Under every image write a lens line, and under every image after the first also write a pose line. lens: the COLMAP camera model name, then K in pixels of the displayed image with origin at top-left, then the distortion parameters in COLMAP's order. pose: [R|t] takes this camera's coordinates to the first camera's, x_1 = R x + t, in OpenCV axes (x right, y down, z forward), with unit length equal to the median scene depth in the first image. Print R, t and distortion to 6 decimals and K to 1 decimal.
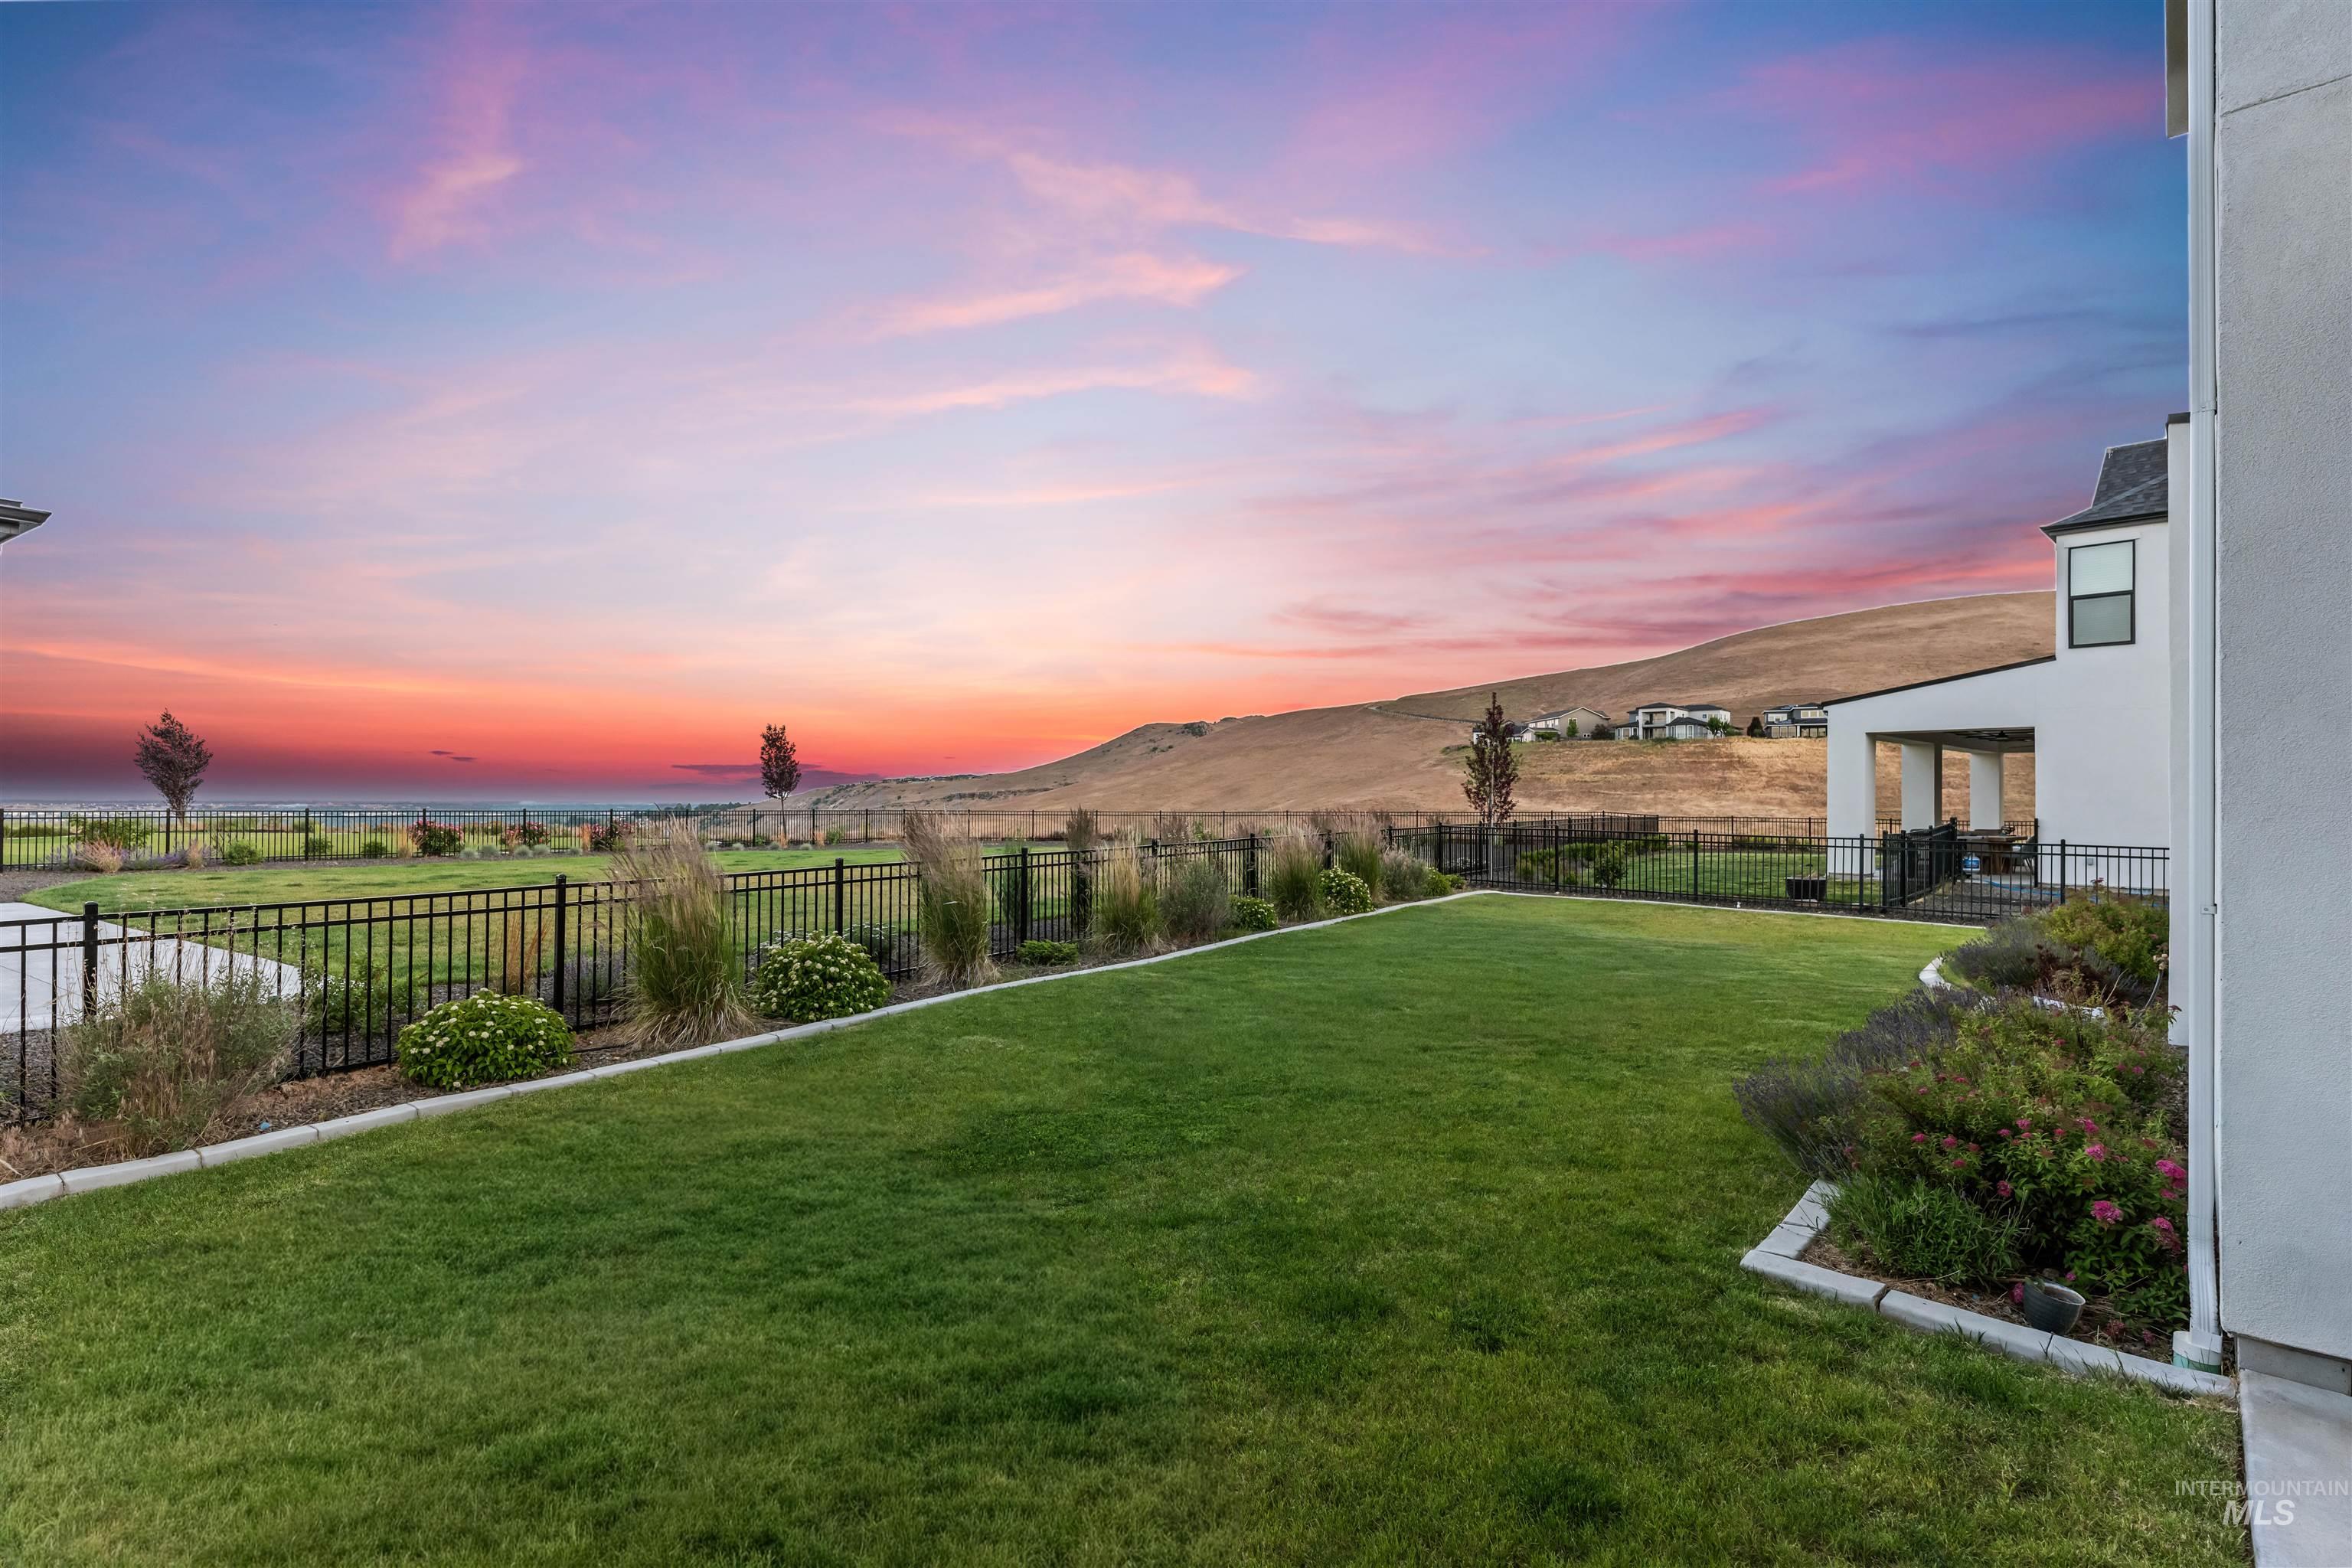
lens RADIAL K [[1061.7, 0, 1169.6], [0, 1061.7, 791.4], [0, 0, 1]] dist [0.001497, -0.000198]
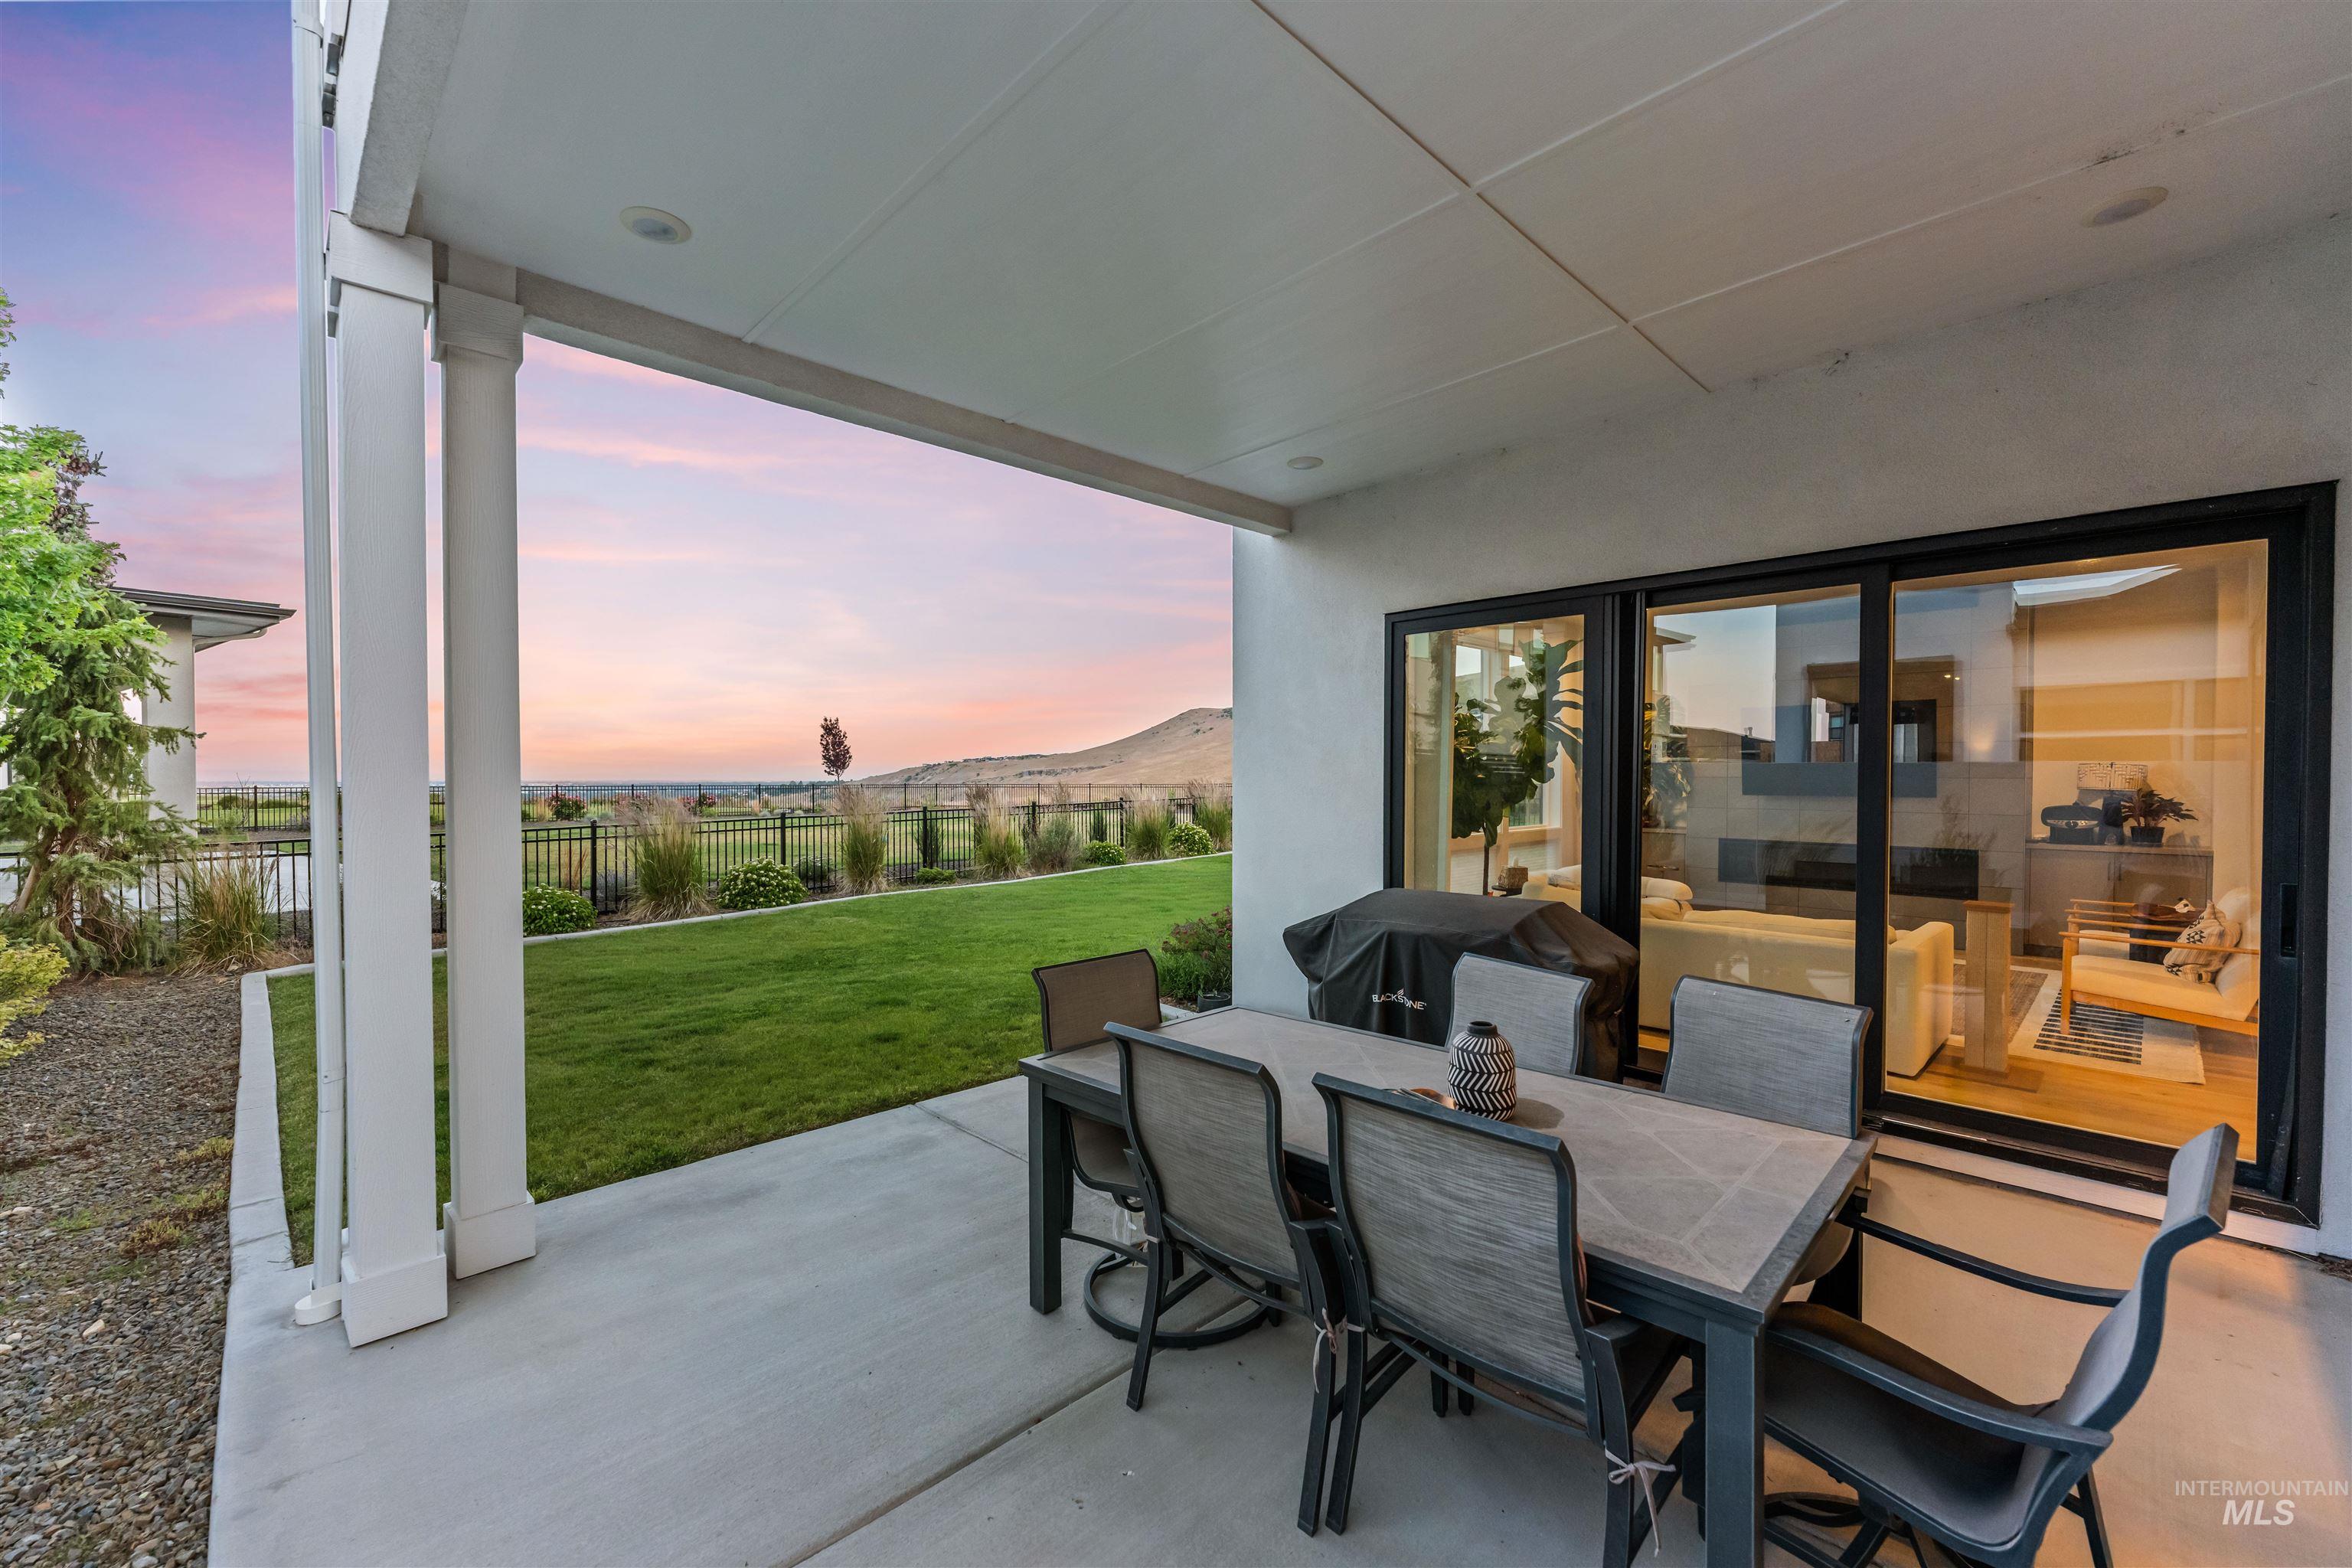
lens RADIAL K [[940.6, 0, 1181.5], [0, 940.6, 786.6], [0, 0, 1]] dist [0.002470, 0.000009]
pose [[0.998899, -0.005885, -0.046550, 0.249337], [0.006820, 0.999777, 0.019962, 0.001648], [0.046423, -0.020258, 0.998716, -0.257988]]
